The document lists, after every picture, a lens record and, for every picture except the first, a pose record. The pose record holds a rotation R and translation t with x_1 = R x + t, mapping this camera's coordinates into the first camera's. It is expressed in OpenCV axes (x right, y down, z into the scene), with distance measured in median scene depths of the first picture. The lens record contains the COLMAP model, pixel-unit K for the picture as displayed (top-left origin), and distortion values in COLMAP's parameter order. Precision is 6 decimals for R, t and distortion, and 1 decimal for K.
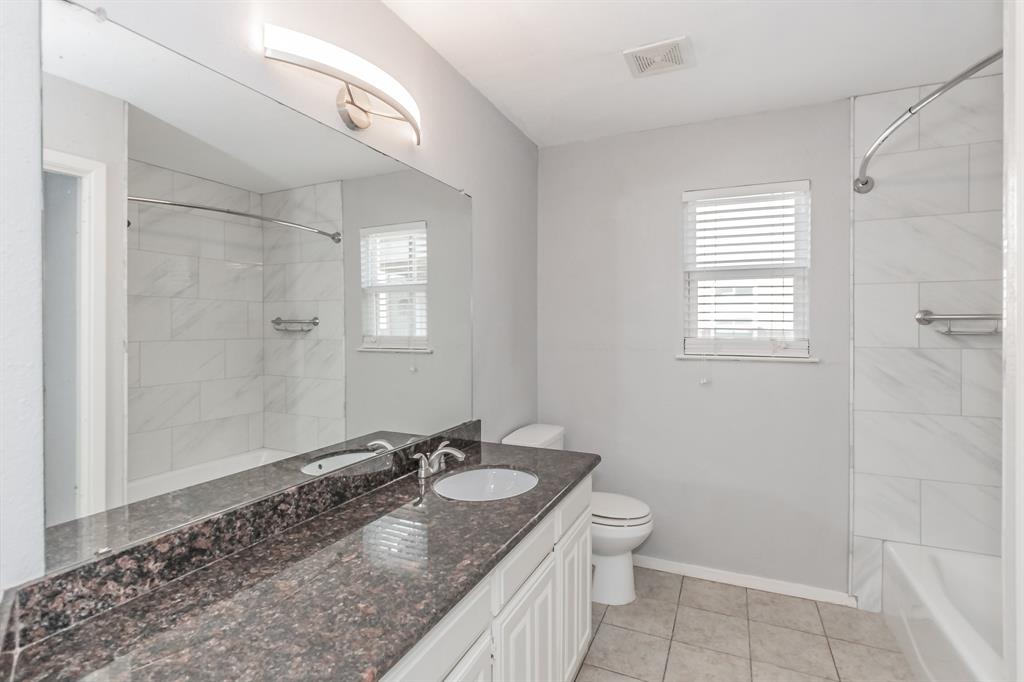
lens RADIAL K [[490.5, 0, 512.0], [0, 490.5, 341.0], [0, 0, 1]] dist [-0.000158, 0.005131]
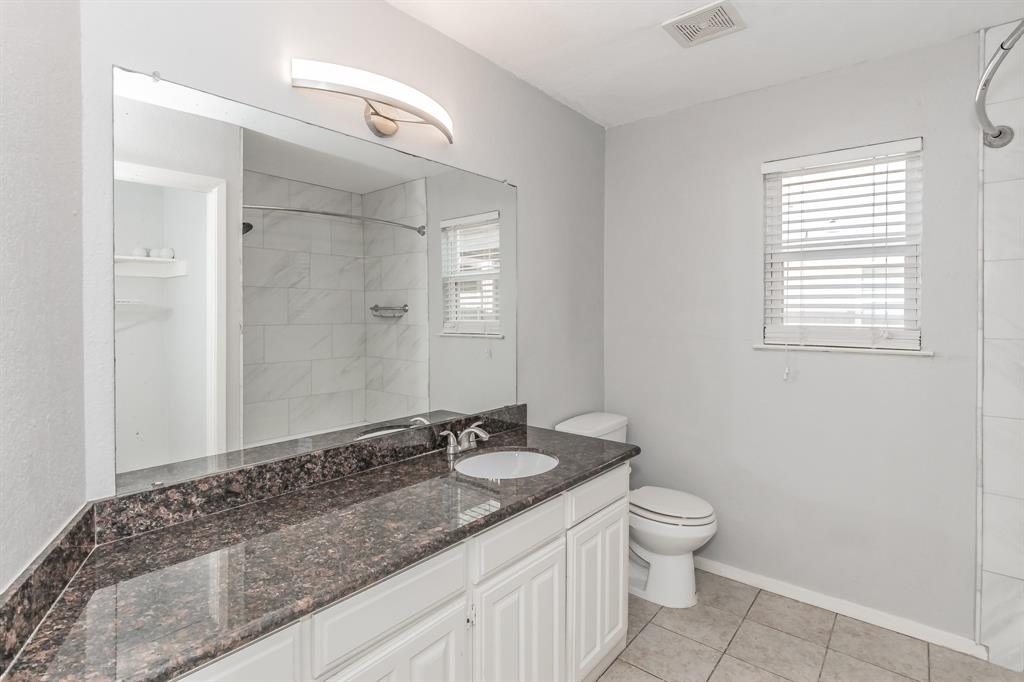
lens RADIAL K [[500.3, 0, 507.6], [0, 500.3, 329.8], [0, 0, 1]] dist [0.004562, 0.001600]
pose [[0.962144, 0.009452, -0.272377, 0.196013], [-0.008200, 0.999950, 0.005734, -0.000090], [0.272418, -0.003283, 0.962173, -0.016421]]
